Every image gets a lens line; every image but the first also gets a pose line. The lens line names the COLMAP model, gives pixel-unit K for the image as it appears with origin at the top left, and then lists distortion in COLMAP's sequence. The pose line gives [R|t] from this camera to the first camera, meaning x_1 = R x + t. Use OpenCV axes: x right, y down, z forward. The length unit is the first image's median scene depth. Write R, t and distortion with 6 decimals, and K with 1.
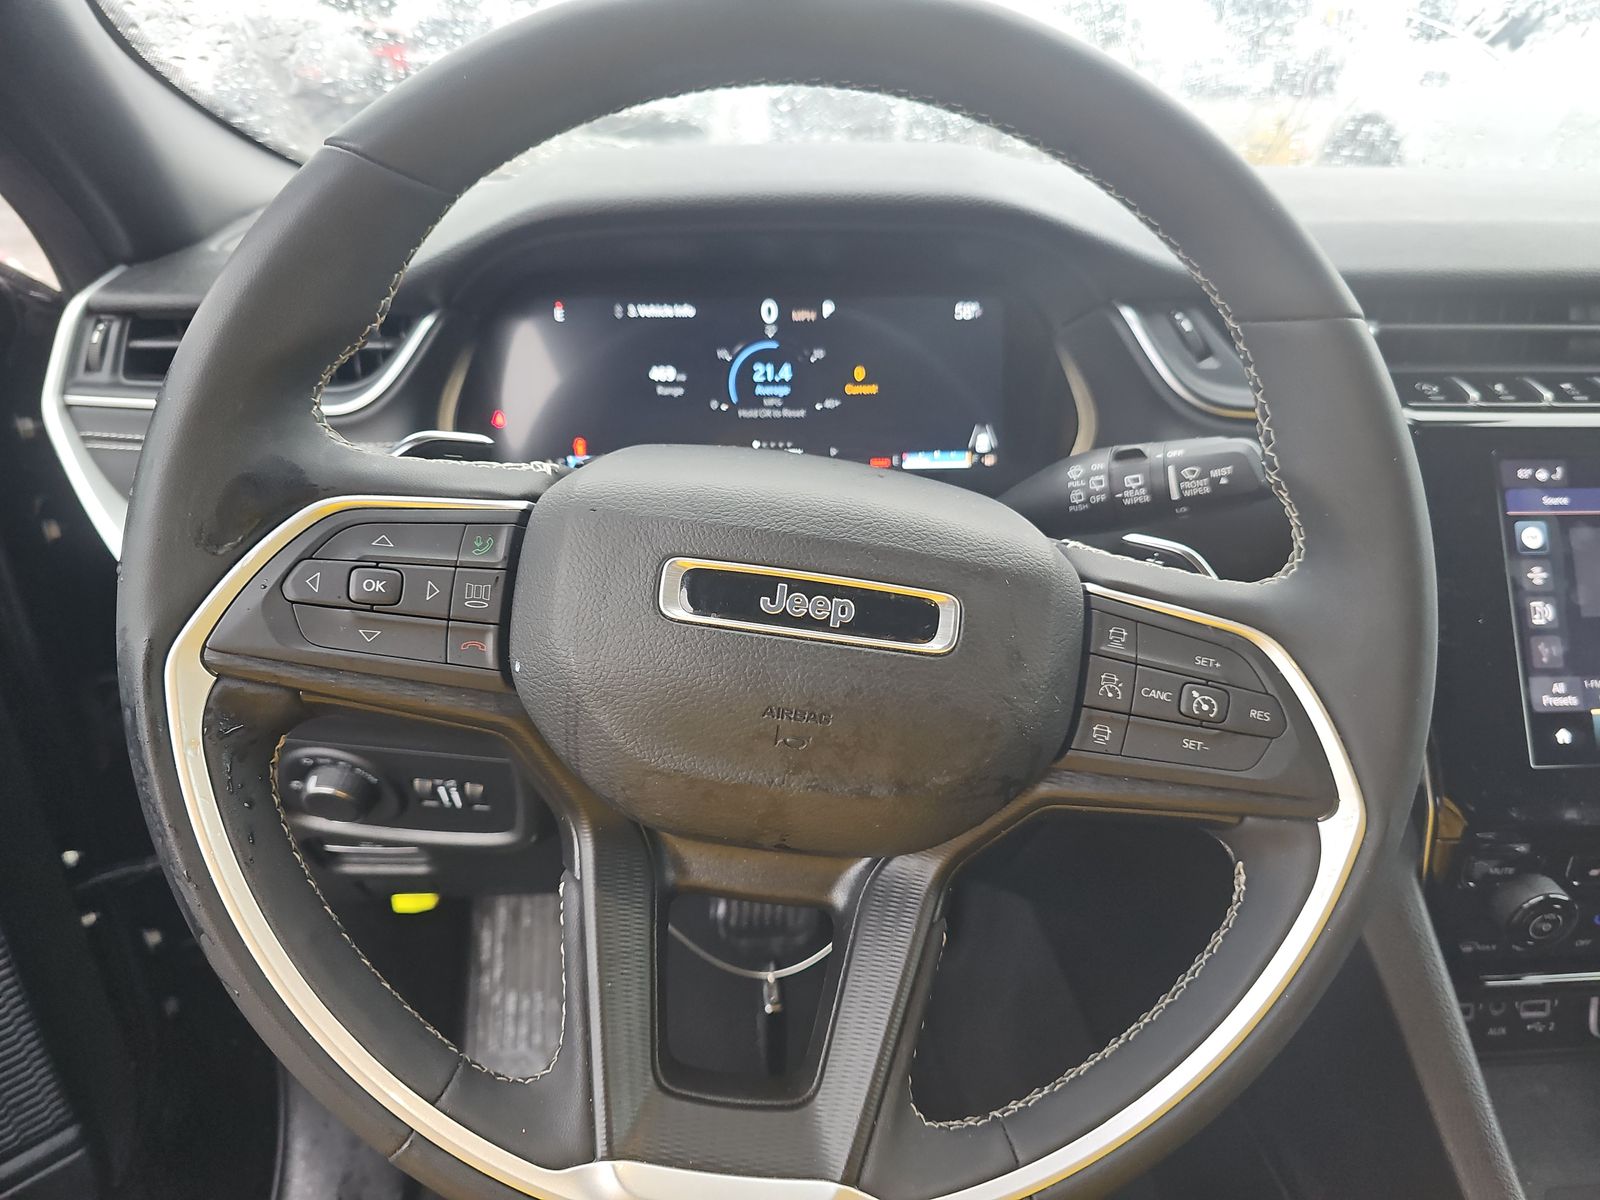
lens RADIAL K [[1082.8, 0, 805.6], [0, 1082.8, 606.1], [0, 0, 1]] dist [0.035042, -0.028663]
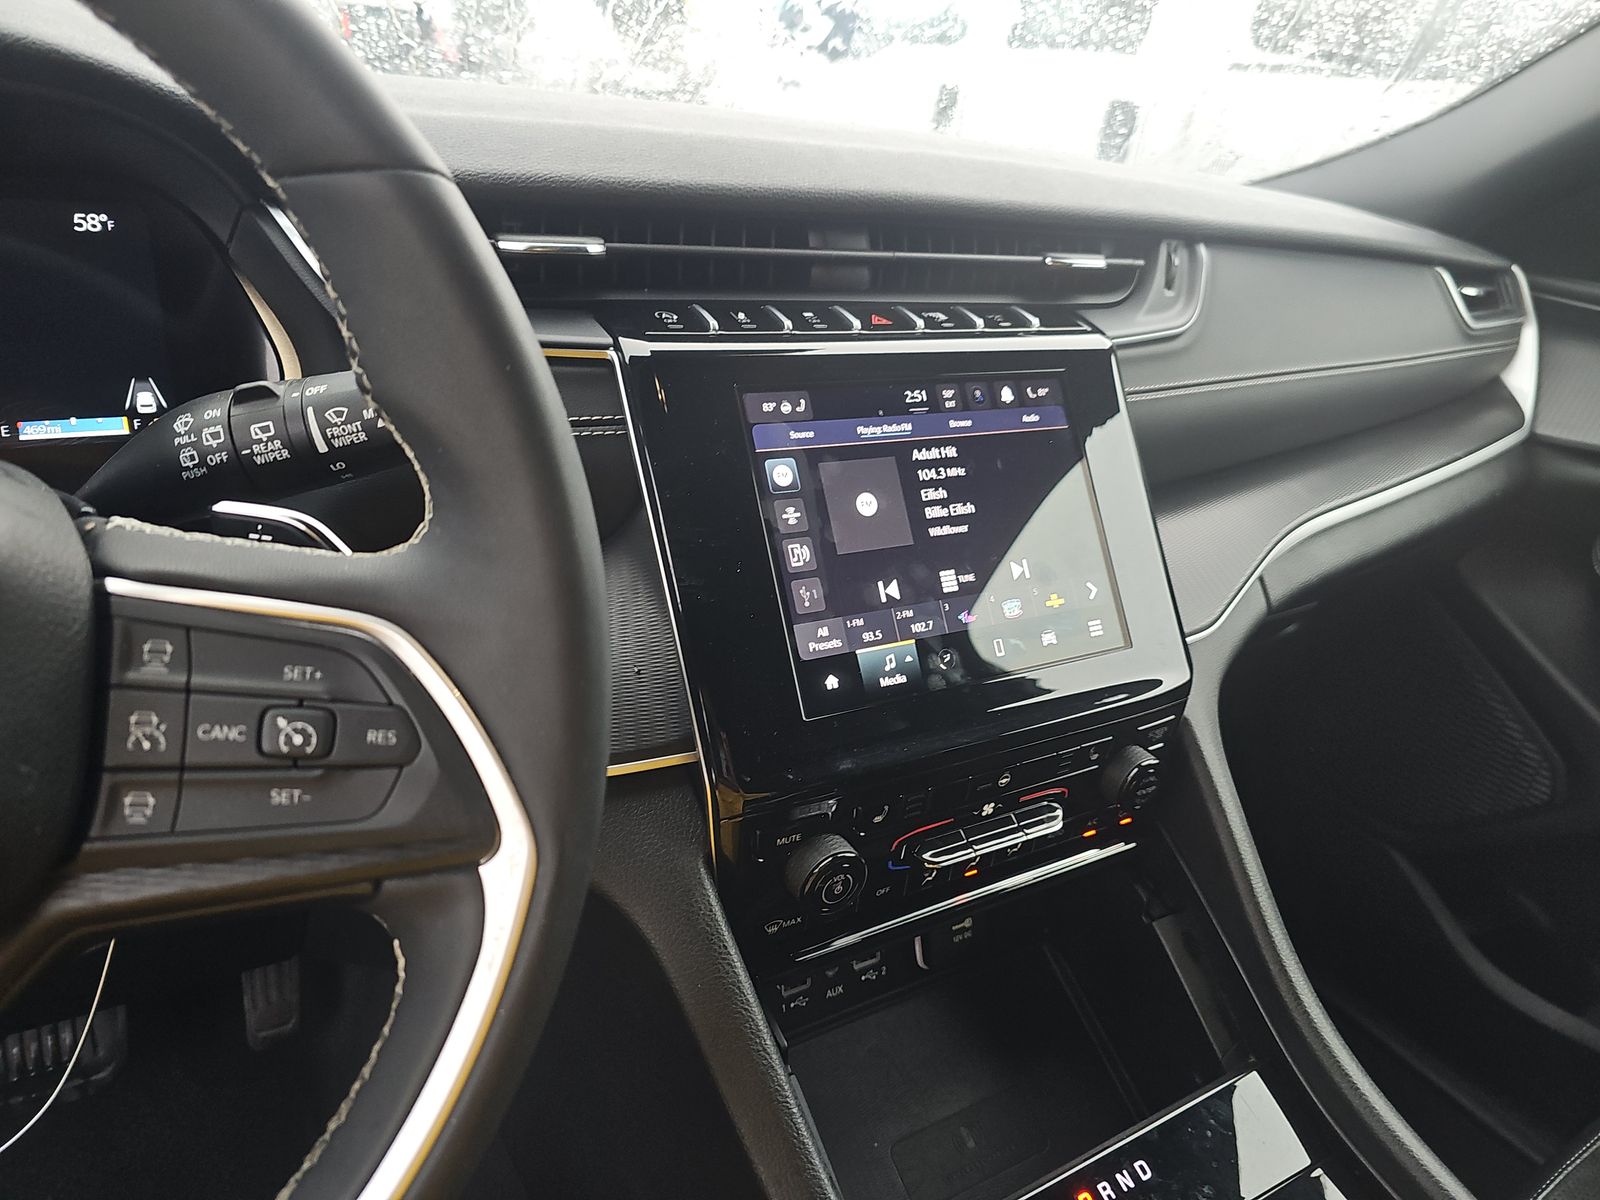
lens RADIAL K [[1082.8, 0, 789.3], [0, 1082.8, 604.1], [0, 0, 1]] dist [0.035042, -0.028663]
pose [[0.891669, -0.122780, 0.435720, 0.261087], [0.120352, 0.992173, 0.033289, 0.016489], [-0.436396, 0.022757, 0.899467, 0.177390]]
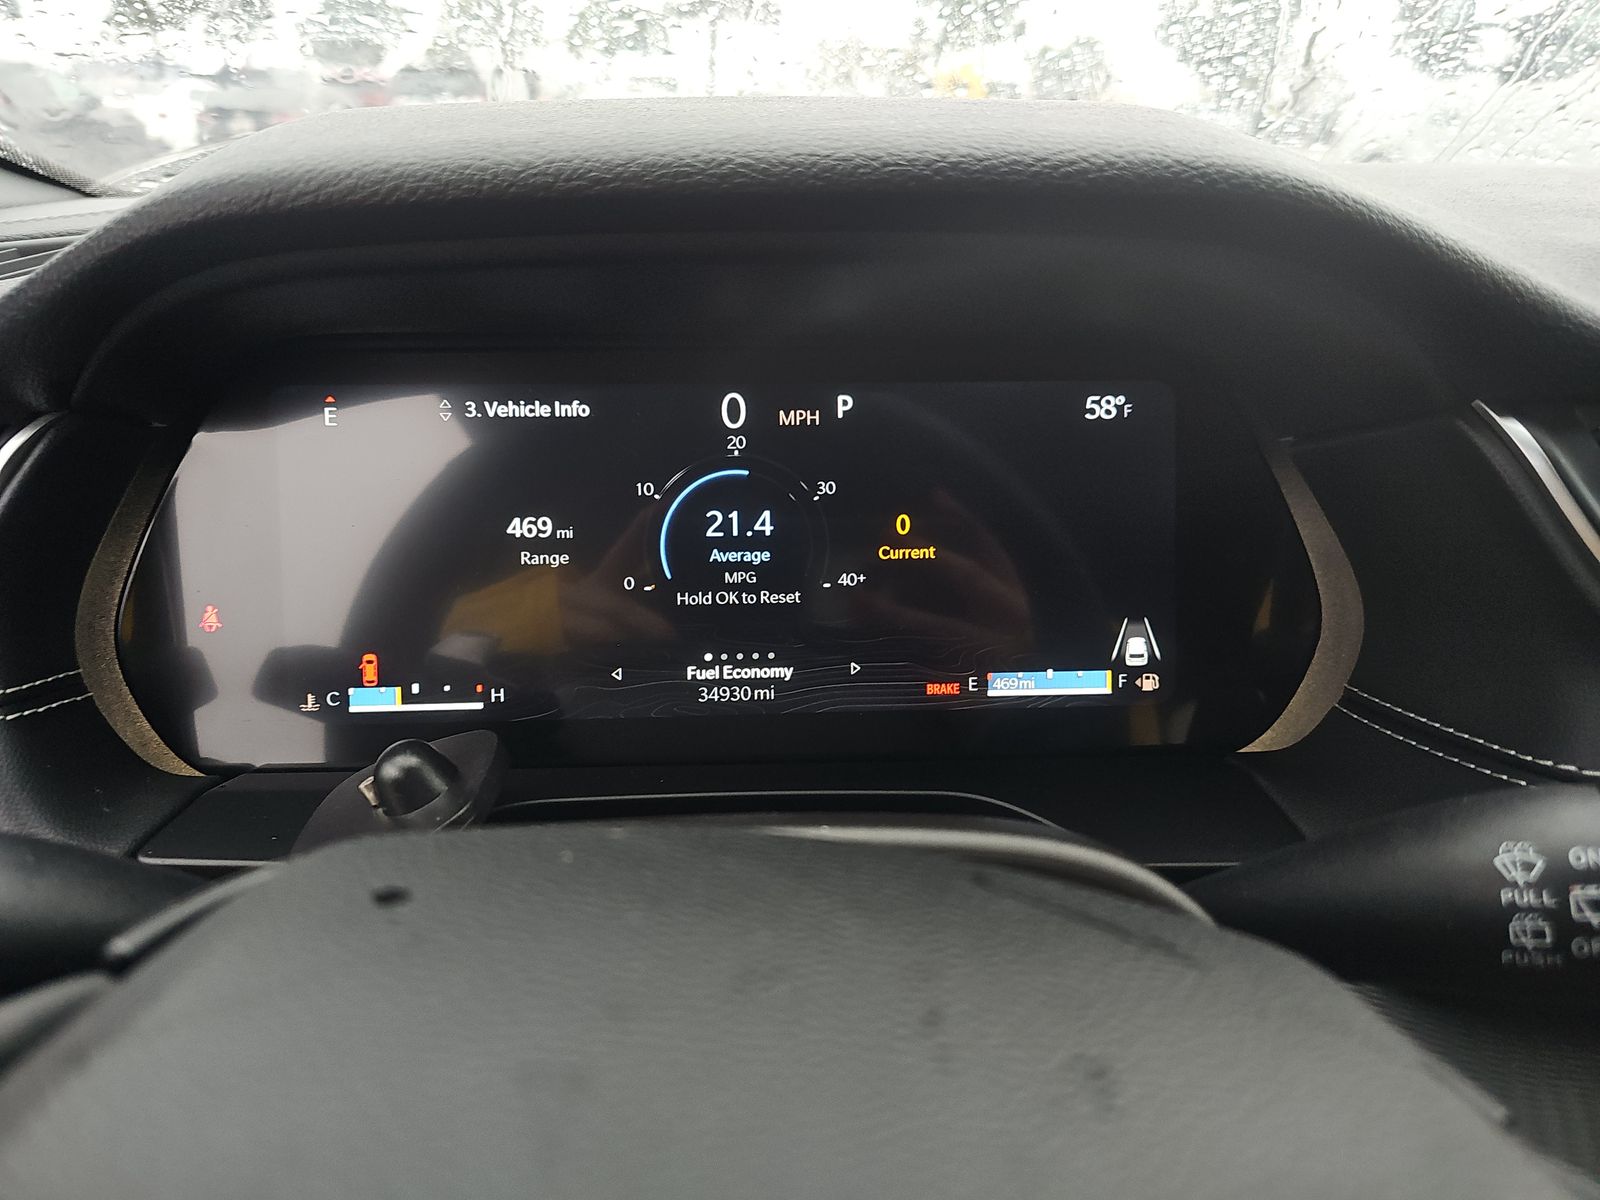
lens RADIAL K [[1082.8, 0, 791.6], [0, 1082.8, 605.2], [0, 0, 1]] dist [0.035042, -0.028663]
pose [[0.999950, -0.004122, 0.009145, -0.012604], [0.004393, 0.999547, -0.029779, -0.193639], [-0.009018, 0.029818, 0.999515, 0.576136]]
